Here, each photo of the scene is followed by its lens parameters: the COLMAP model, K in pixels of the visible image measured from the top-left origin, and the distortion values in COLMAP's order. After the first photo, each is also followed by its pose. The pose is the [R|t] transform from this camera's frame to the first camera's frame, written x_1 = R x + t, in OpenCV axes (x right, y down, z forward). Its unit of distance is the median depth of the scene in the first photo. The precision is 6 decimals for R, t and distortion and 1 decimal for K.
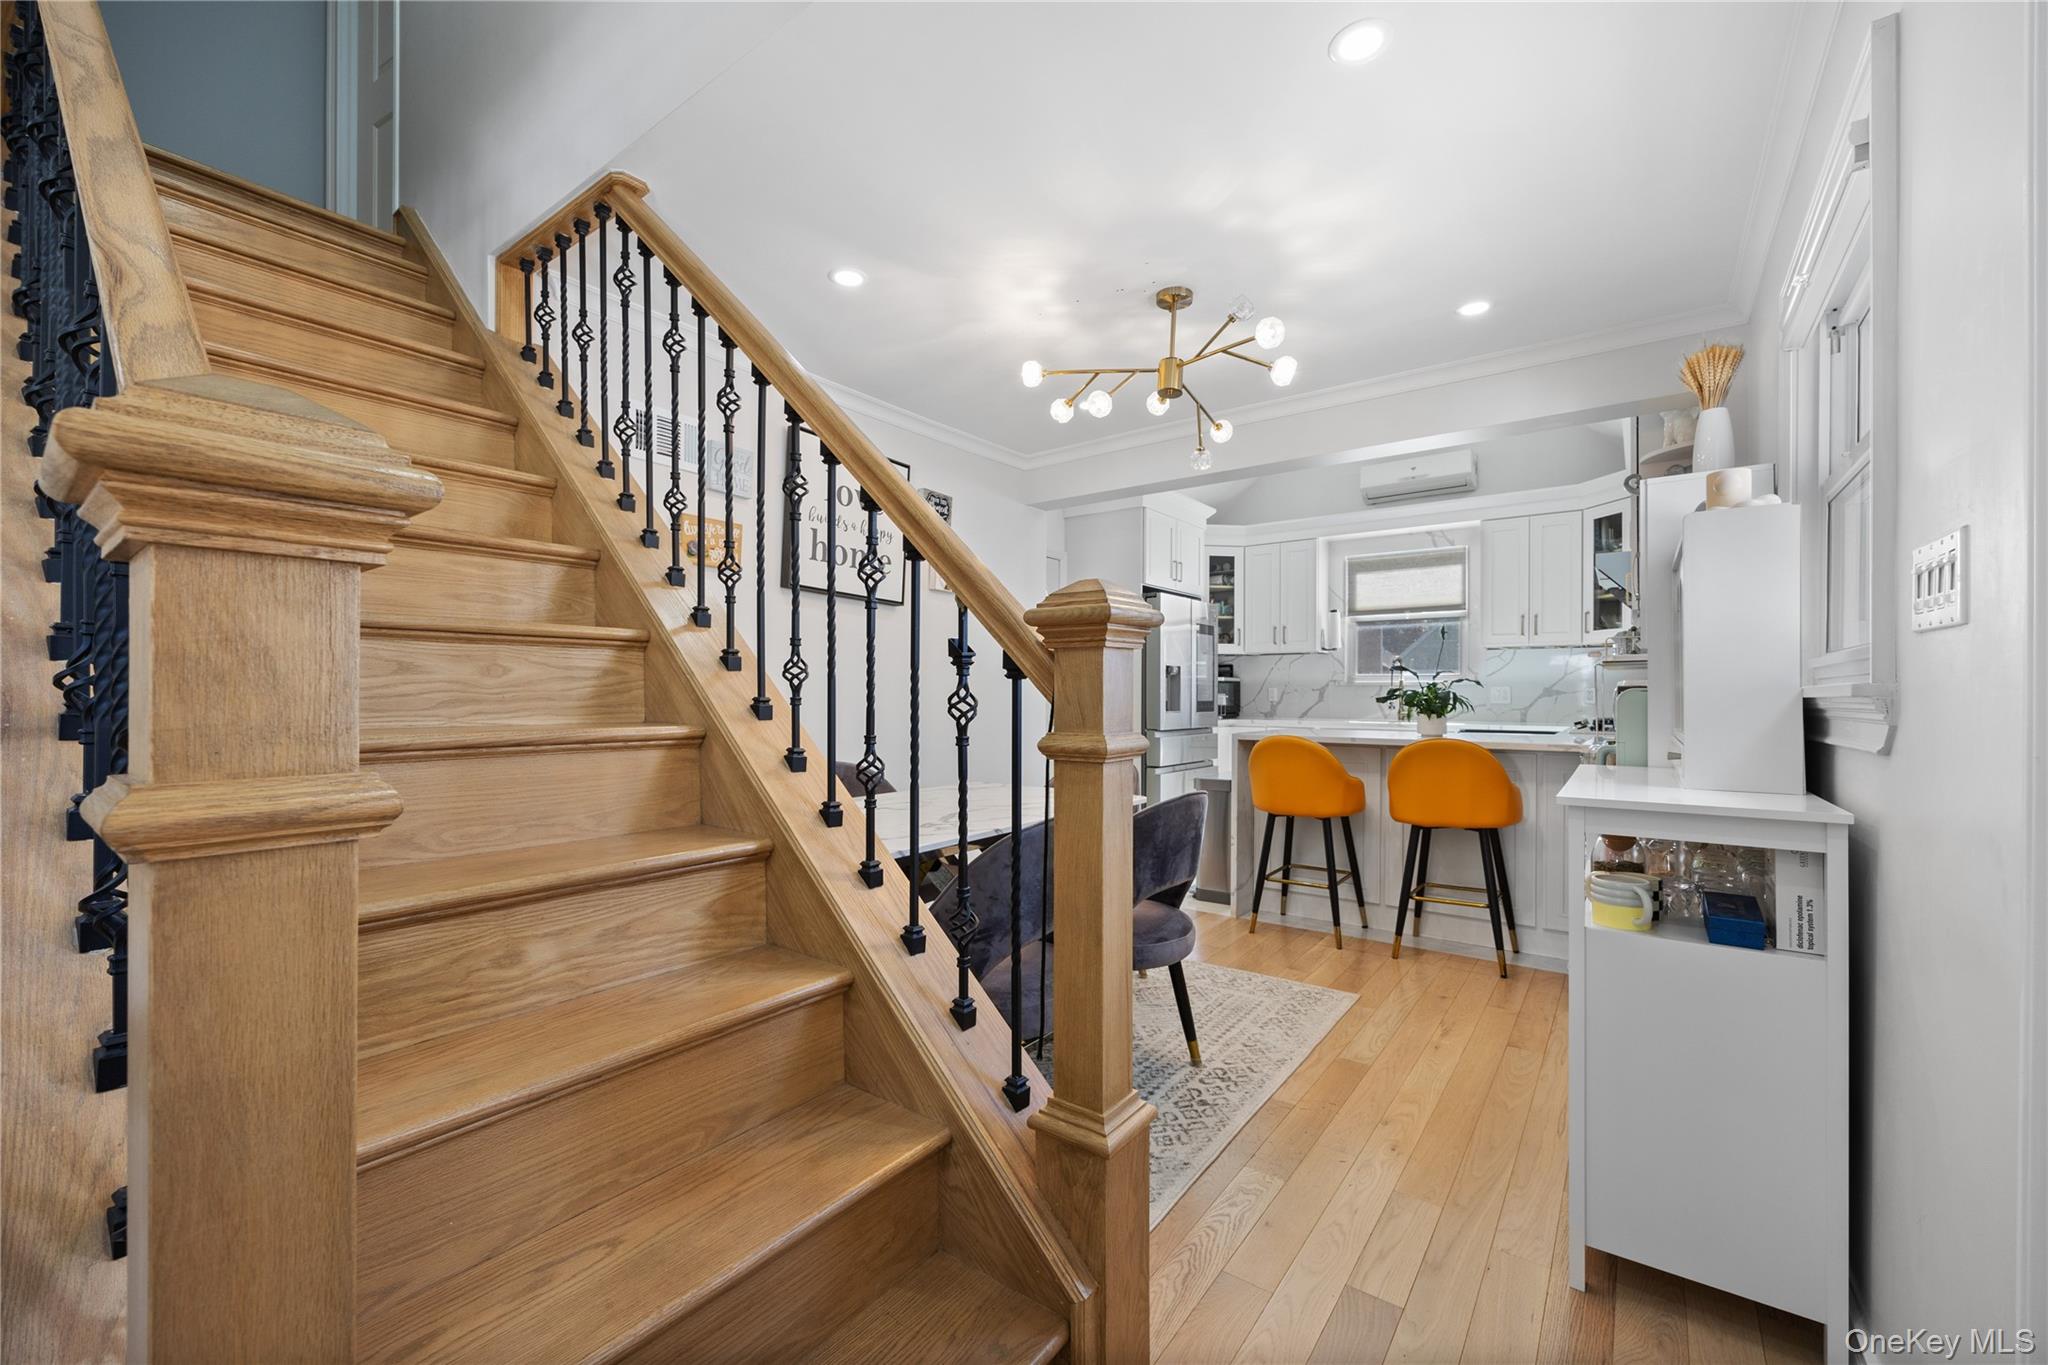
lens RADIAL K [[825.9, 0, 1027.5], [0, 825.9, 694.9], [0, 0, 1]] dist [0.003709, -0.000761]
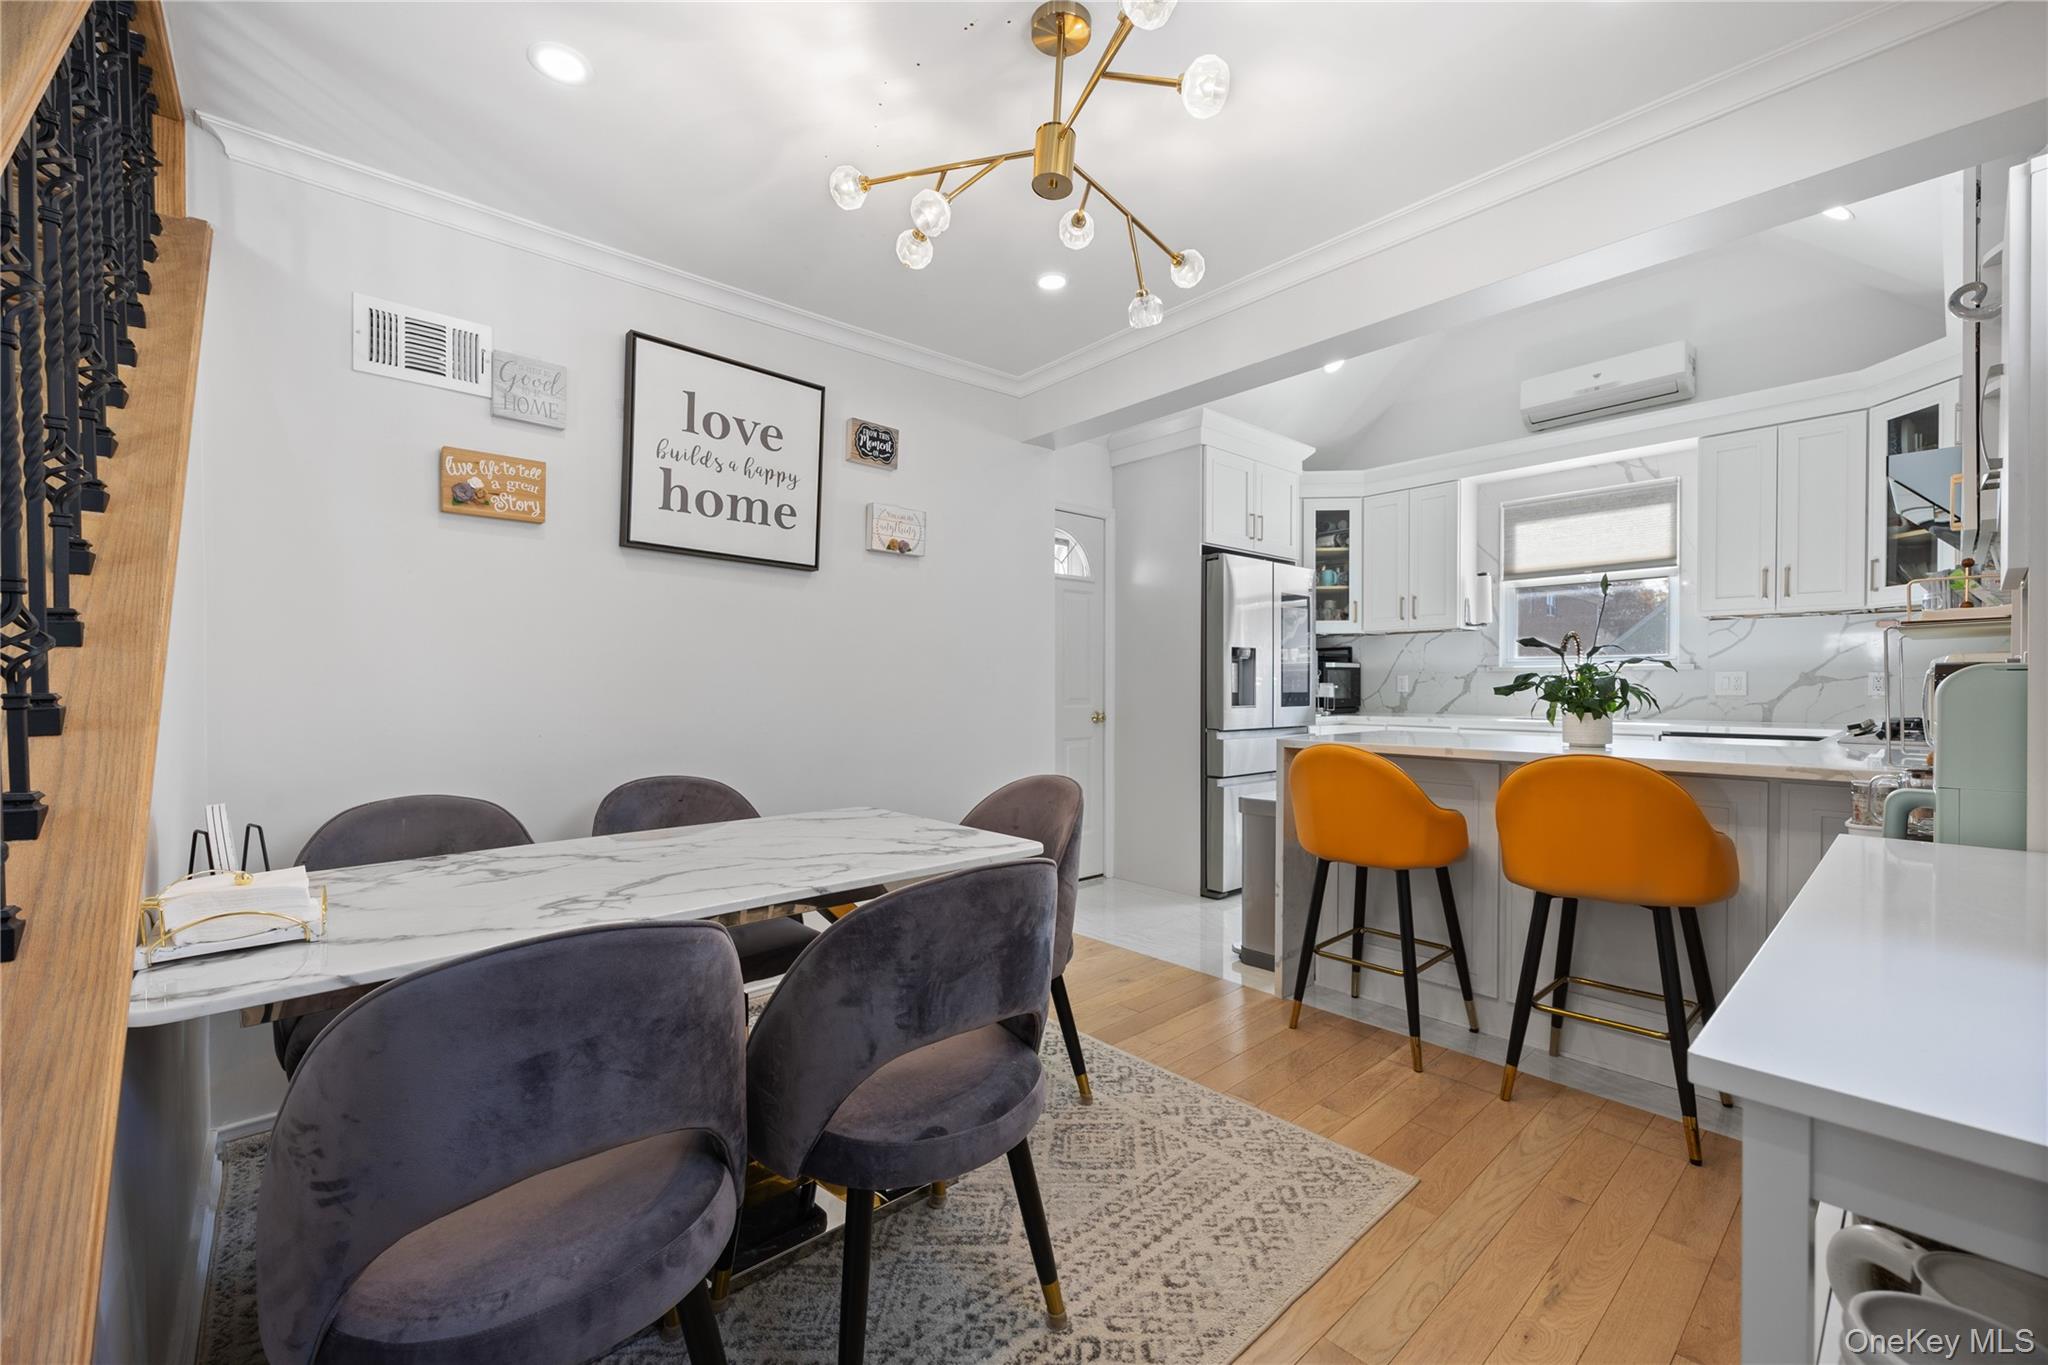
lens RADIAL K [[825.9, 0, 1029.7], [0, 825.9, 694.7], [0, 0, 1]] dist [0.003709, -0.000761]
pose [[0.979264, -0.001442, -0.202582, 0.187134], [0.003540, 0.999944, 0.009996, 0.001114], [0.202557, -0.010506, 0.979214, 0.267628]]
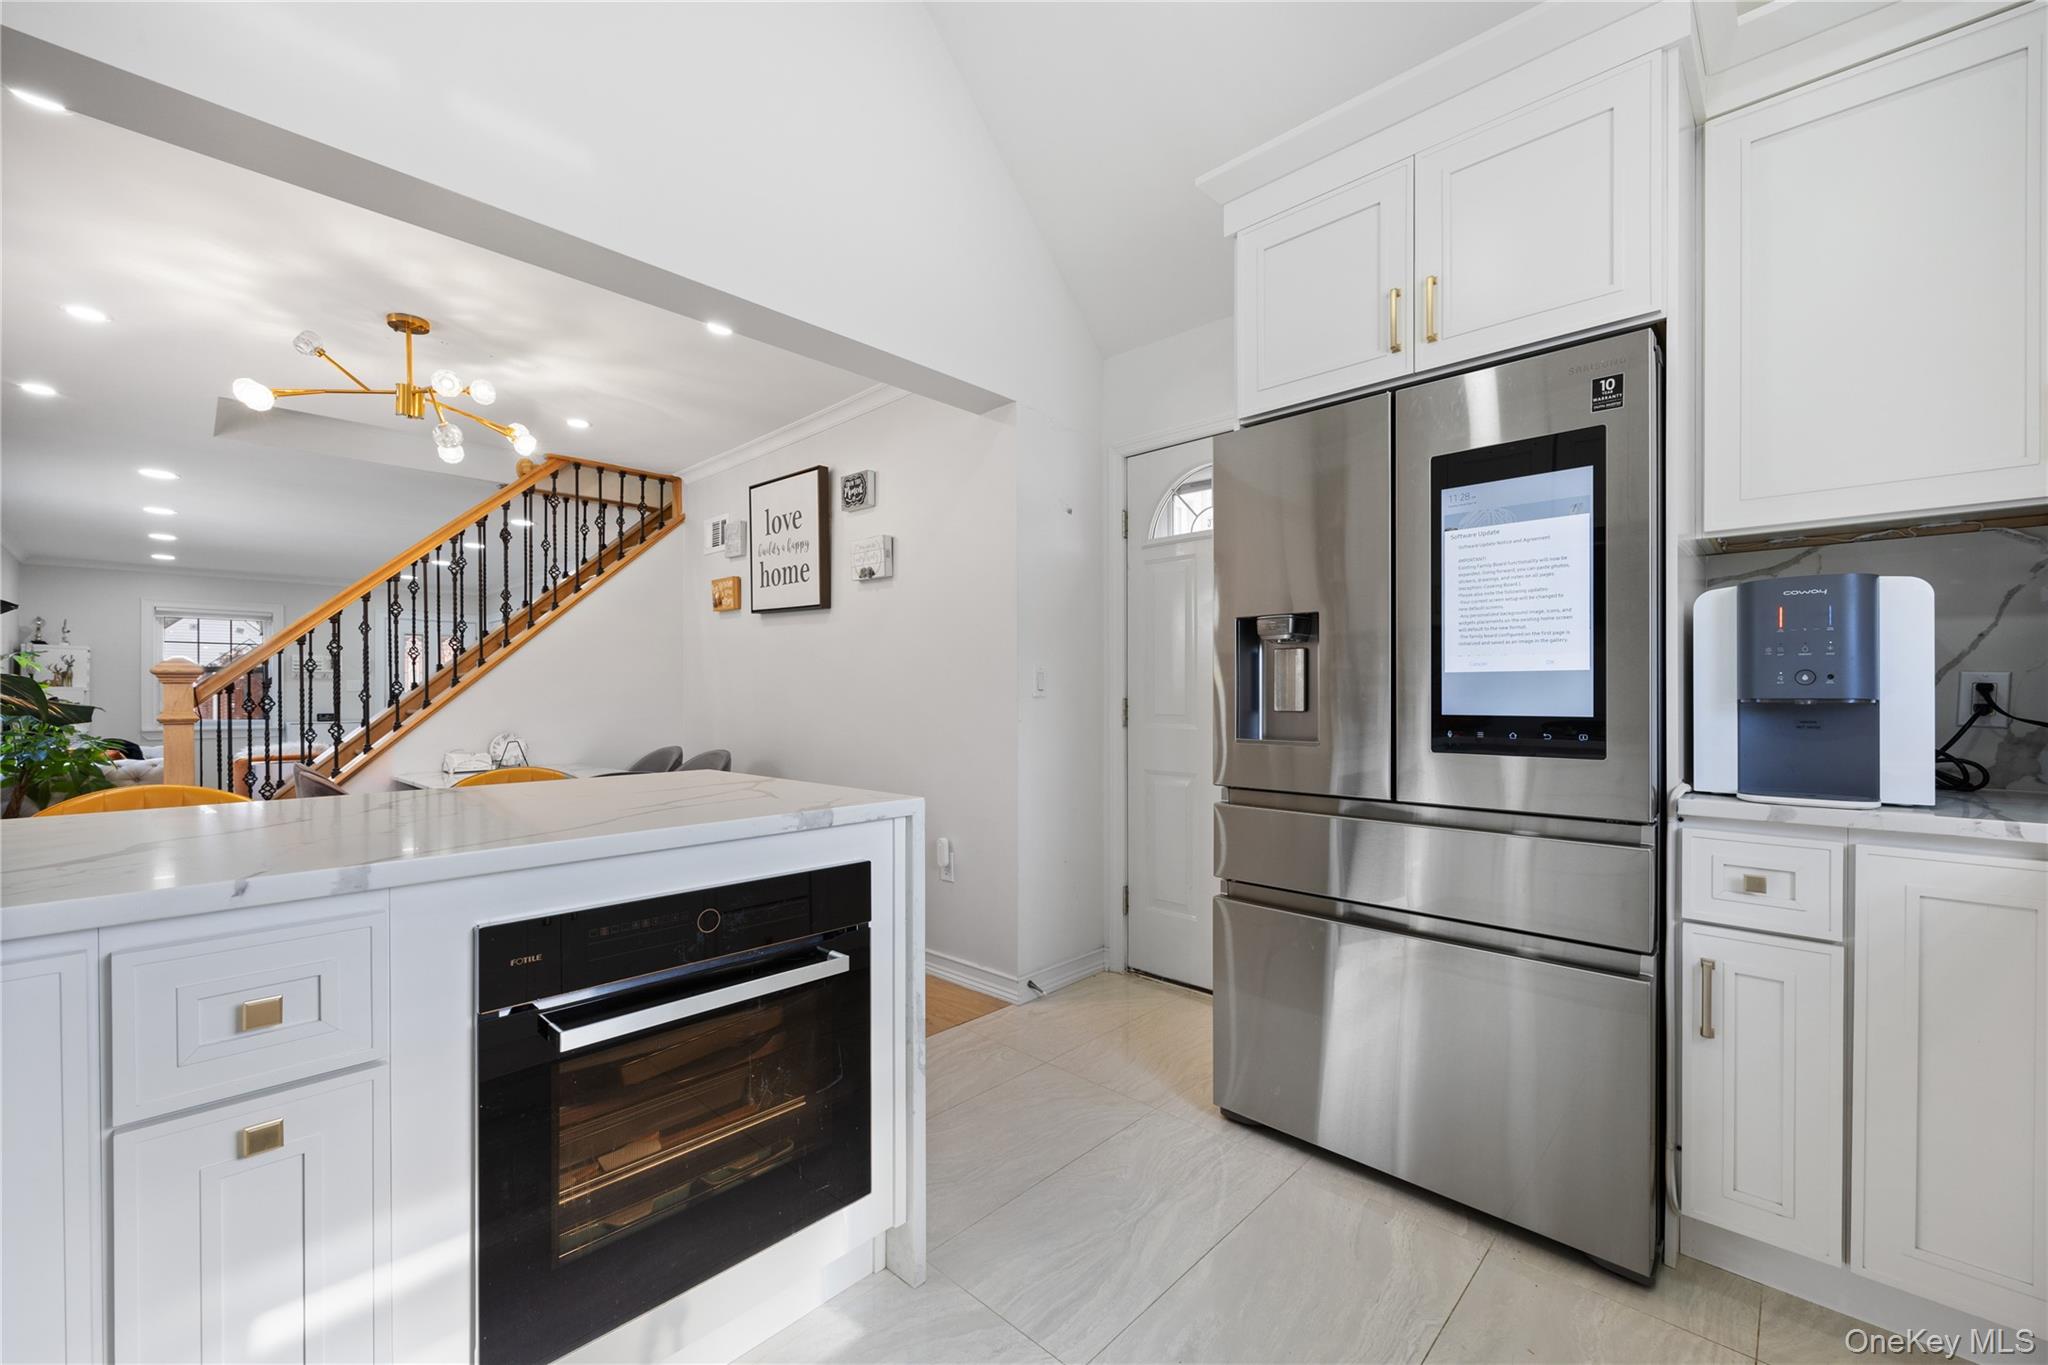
lens RADIAL K [[825.9, 0, 1036.0], [0, 825.9, 687.3], [0, 0, 1]] dist [0.003709, -0.000761]
pose [[-0.117291, -0.003860, -0.993090, 0.762039], [0.008608, 0.999951, -0.004903, -0.003868], [0.993060, -0.009124, -0.117252, 1.290584]]
